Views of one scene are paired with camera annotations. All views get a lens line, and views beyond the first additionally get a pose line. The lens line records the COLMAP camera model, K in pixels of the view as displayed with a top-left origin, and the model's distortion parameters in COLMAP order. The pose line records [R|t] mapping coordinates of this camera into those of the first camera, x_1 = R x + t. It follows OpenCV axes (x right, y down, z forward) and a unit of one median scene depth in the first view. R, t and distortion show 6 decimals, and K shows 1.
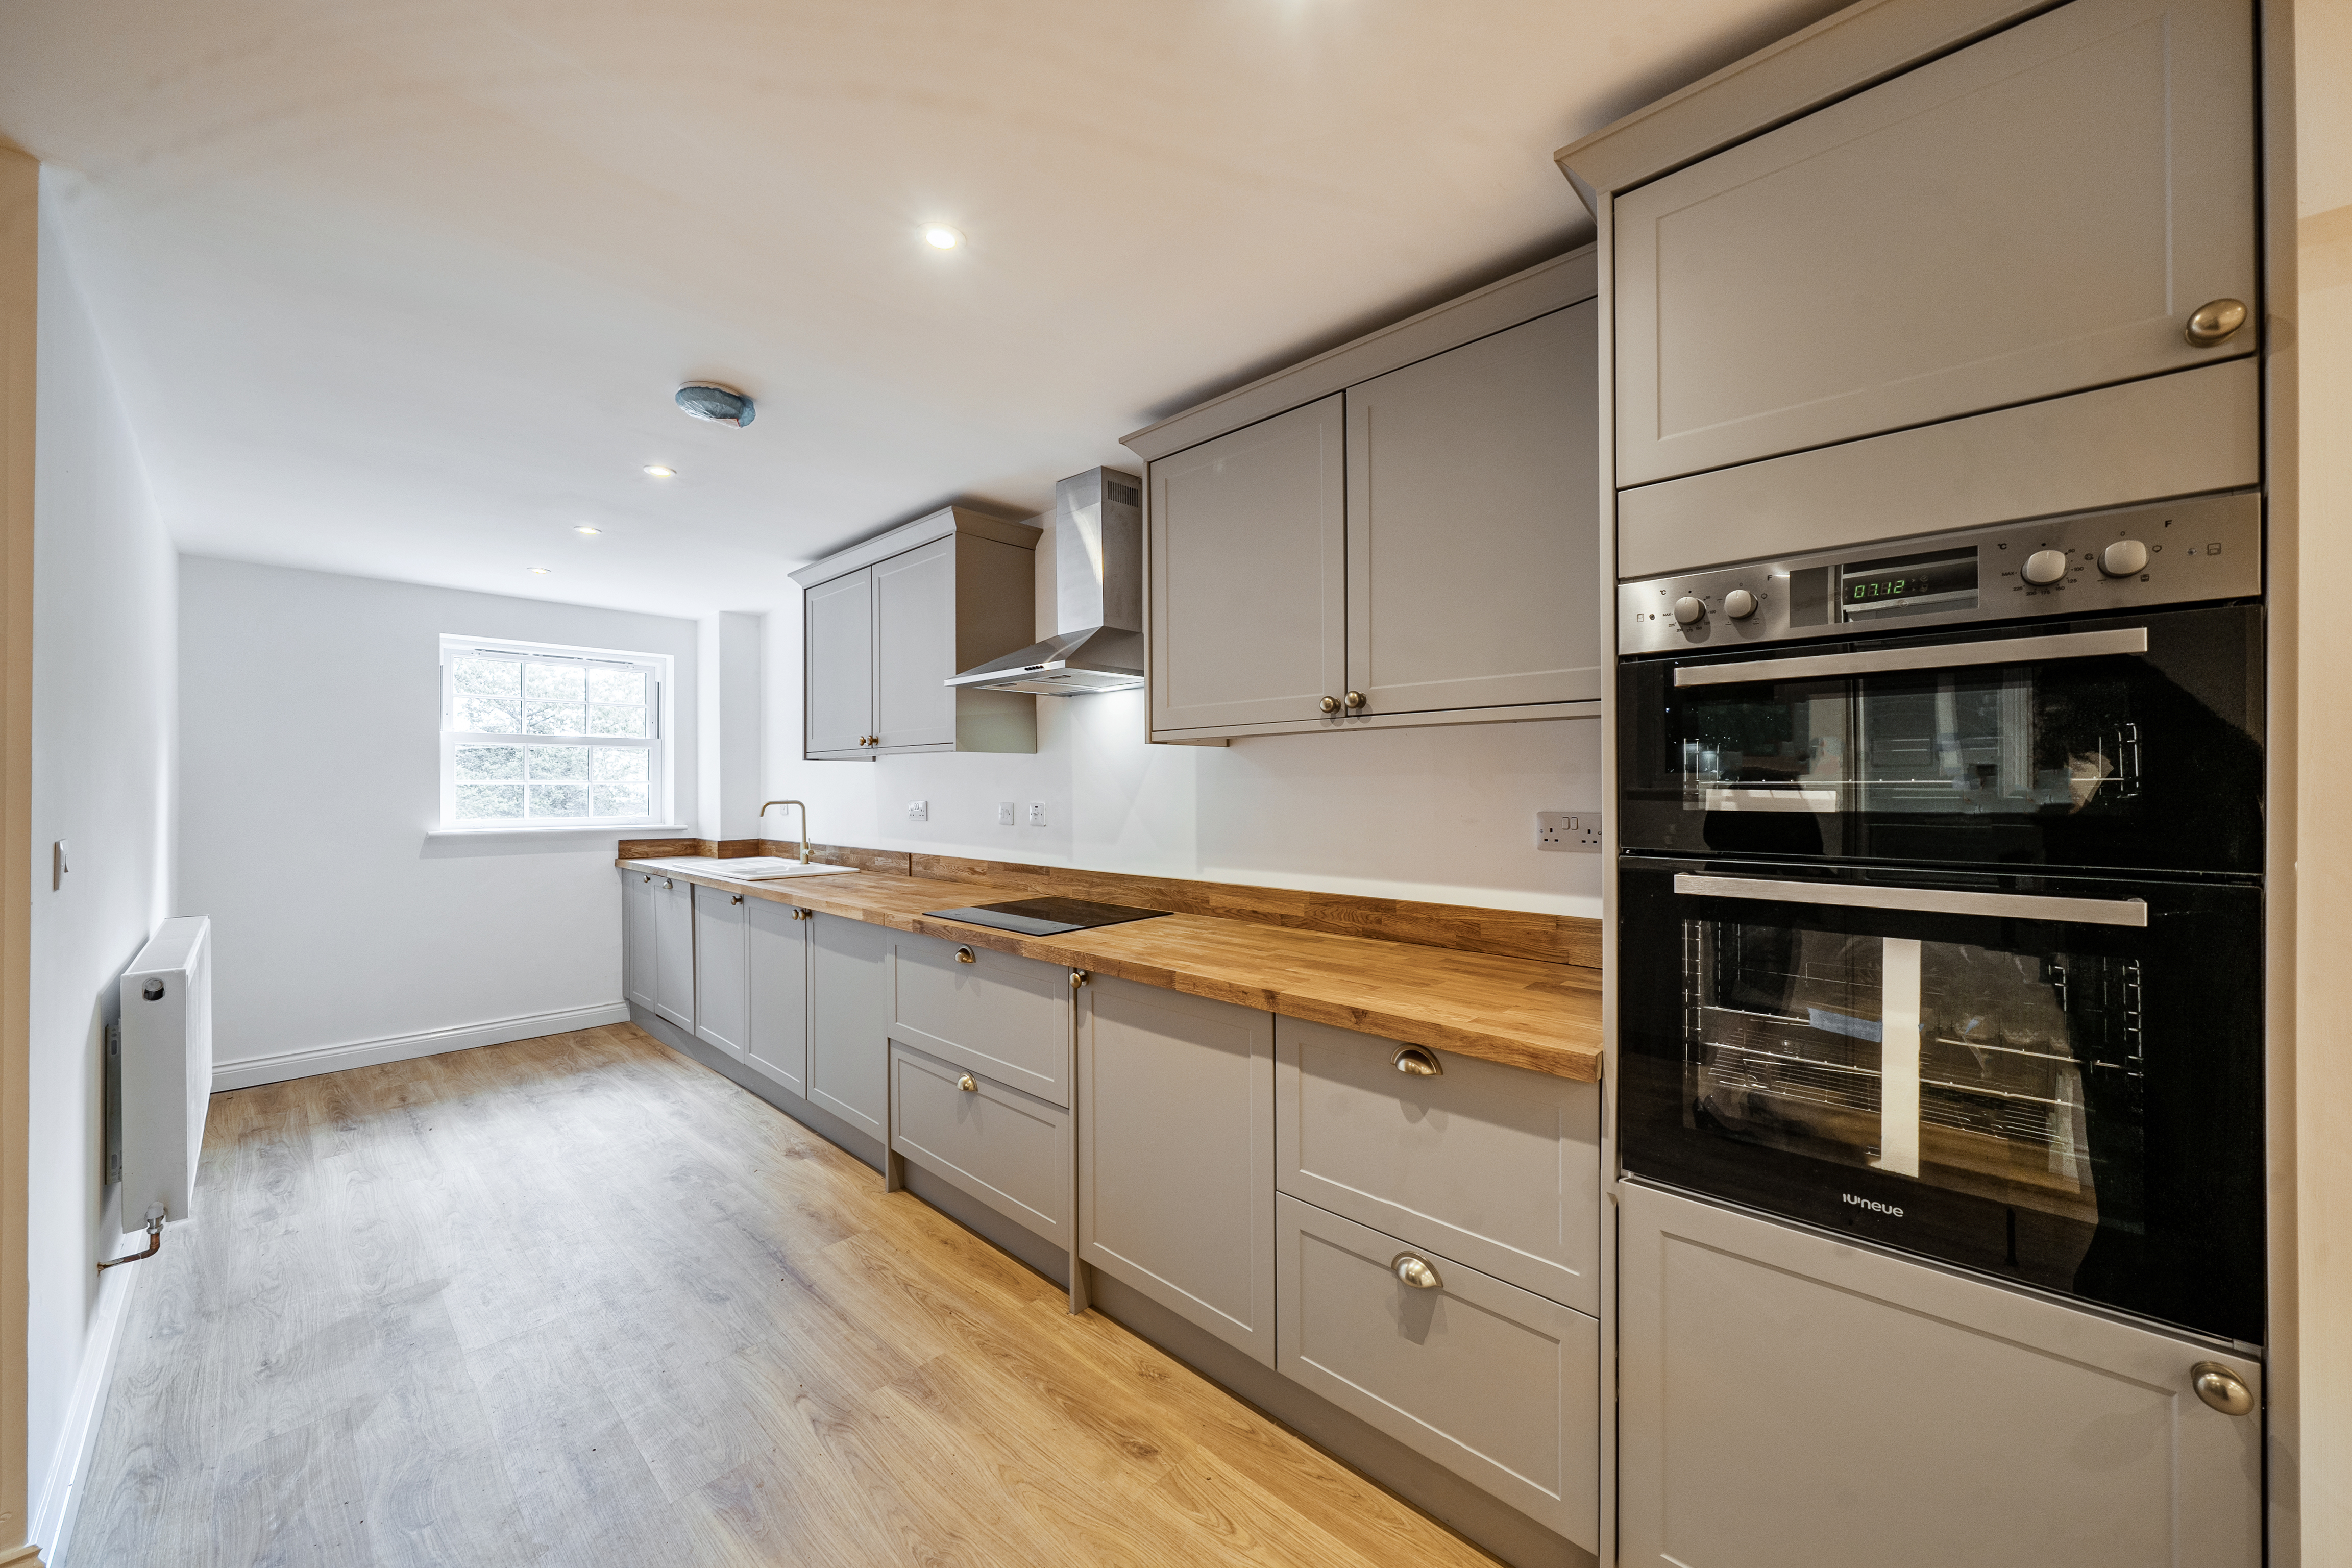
lens RADIAL K [[843.4, 0, 1182.3], [0, 843.4, 773.0], [0, 0, 1]] dist [-0.000729, -0.000076]
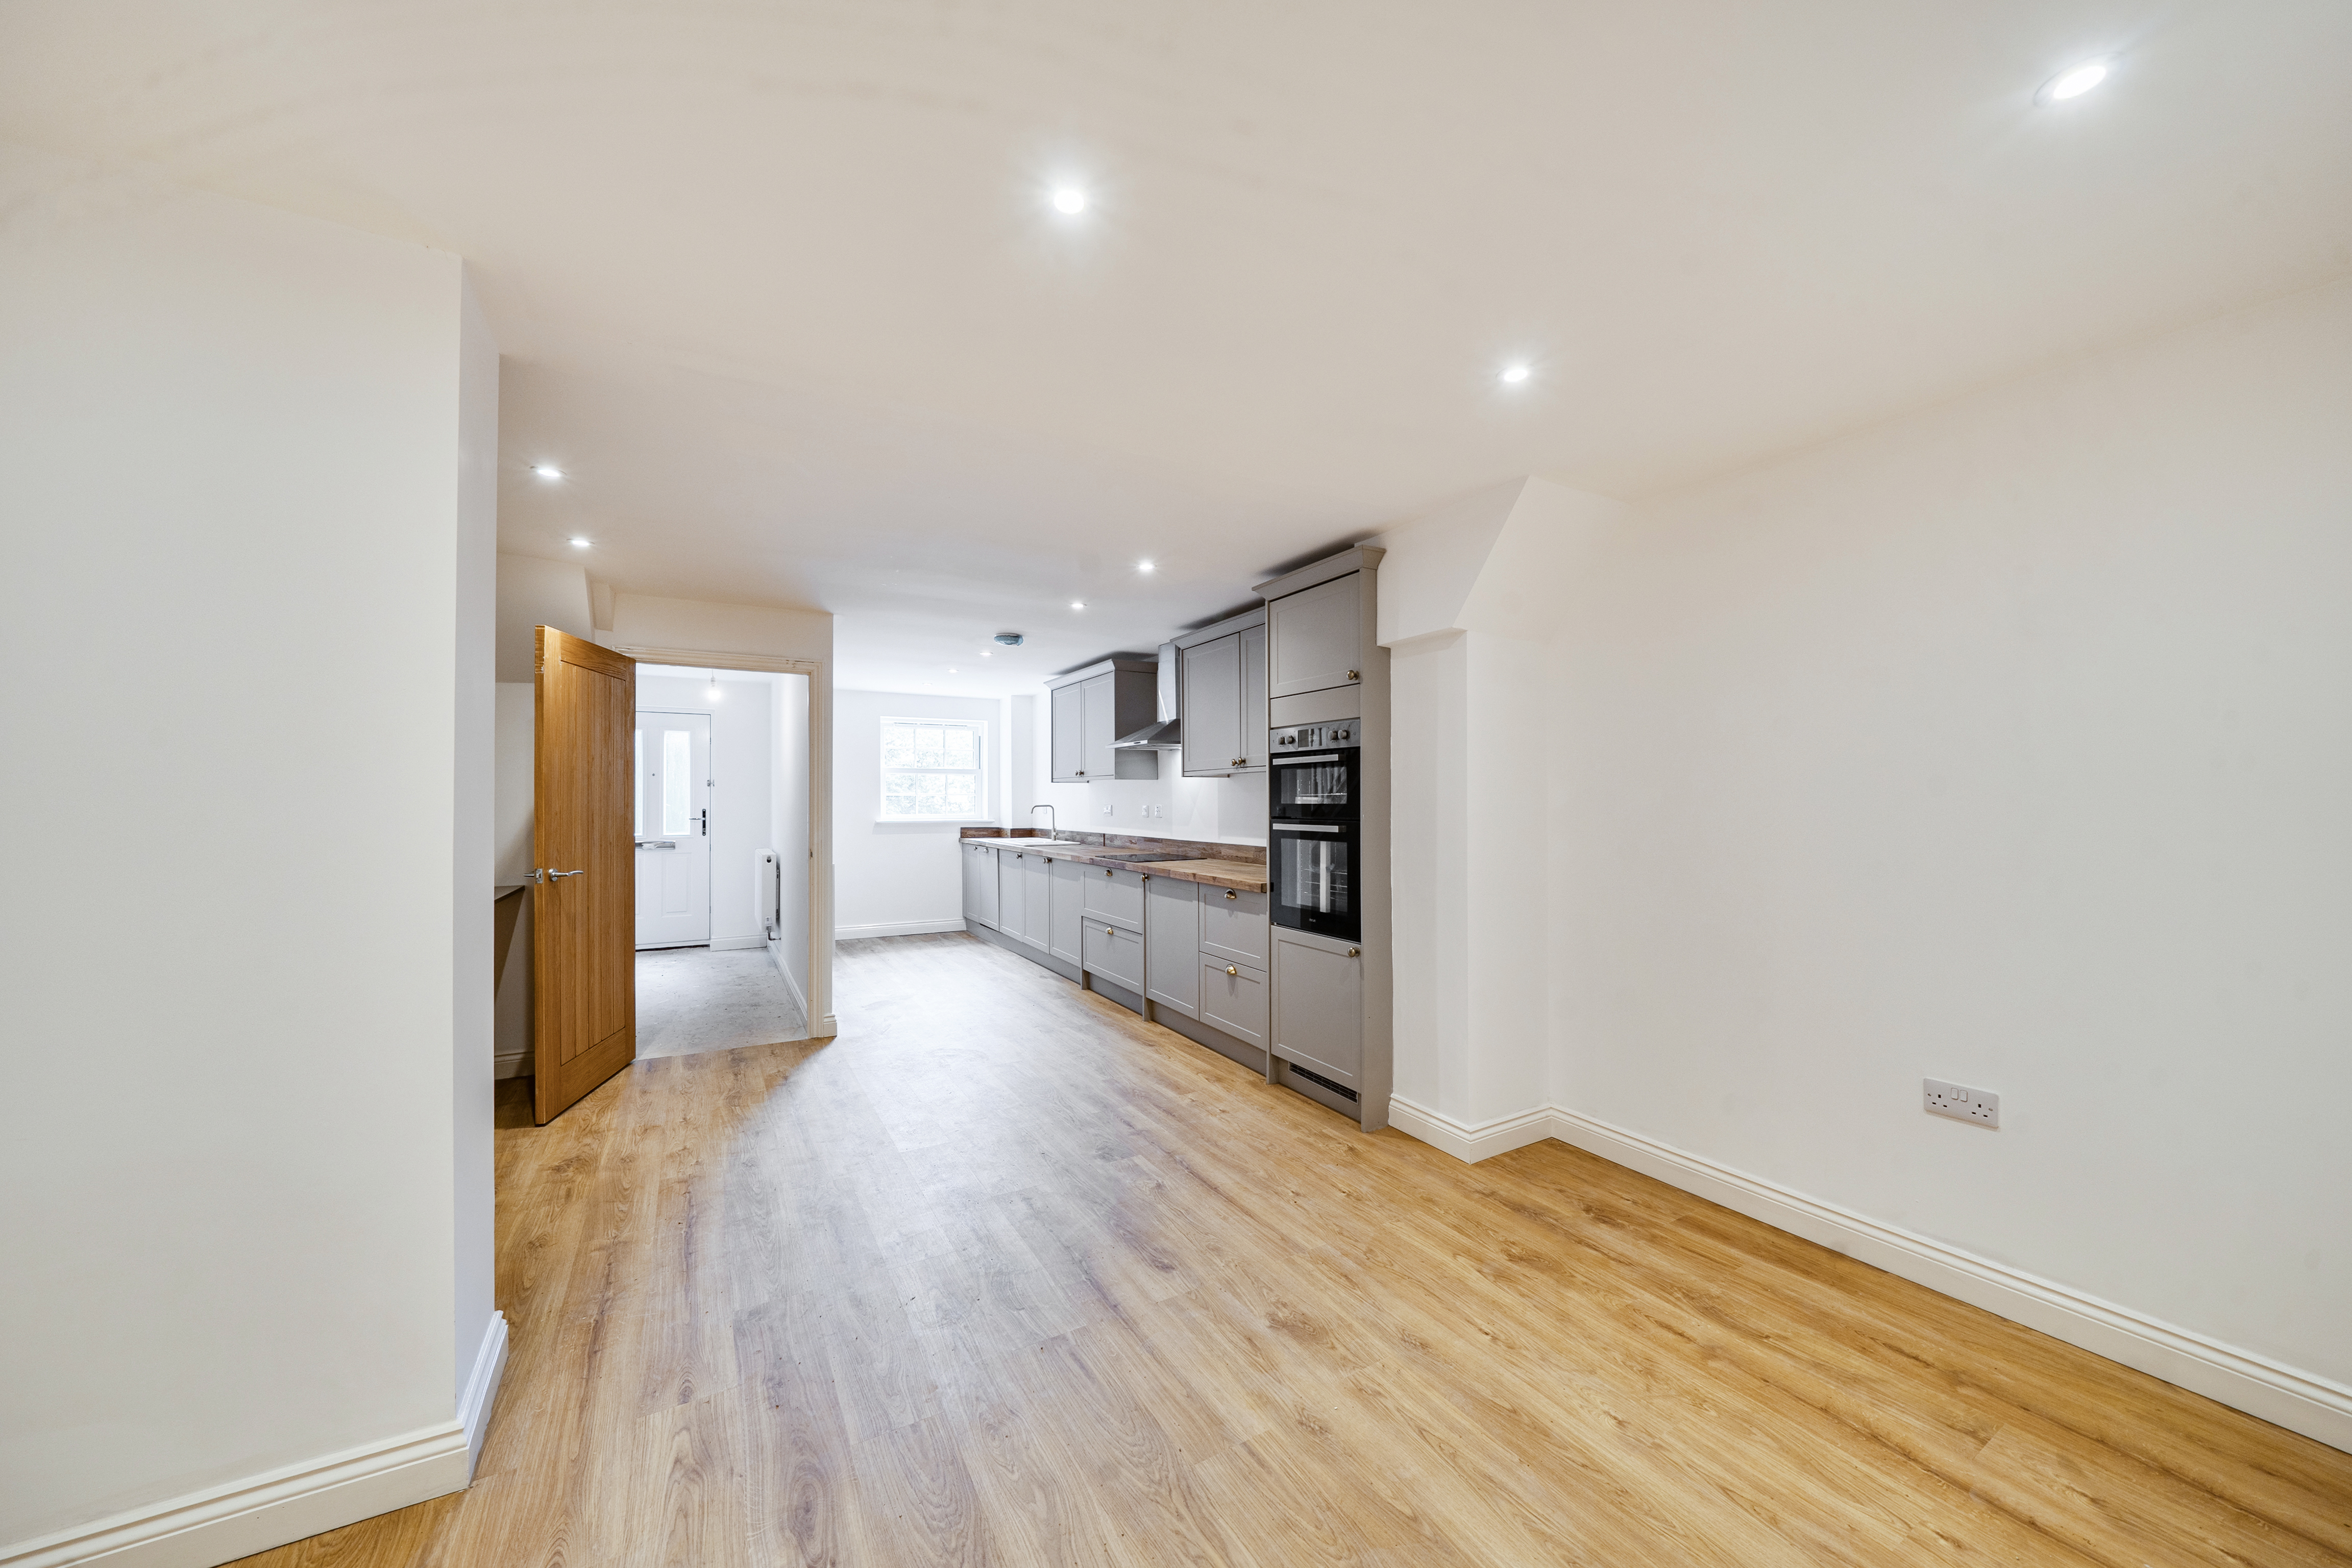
lens RADIAL K [[817.1, 0, 1176.0], [0, 817.1, 784.0], [0, 0, 1]] dist [-0.001102, -0.000179]
pose [[0.953311, -0.002624, -0.301978, 0.477926], [0.001720, 0.999993, -0.003260, -0.008553], [0.301984, 0.002589, 0.953309, -0.849422]]
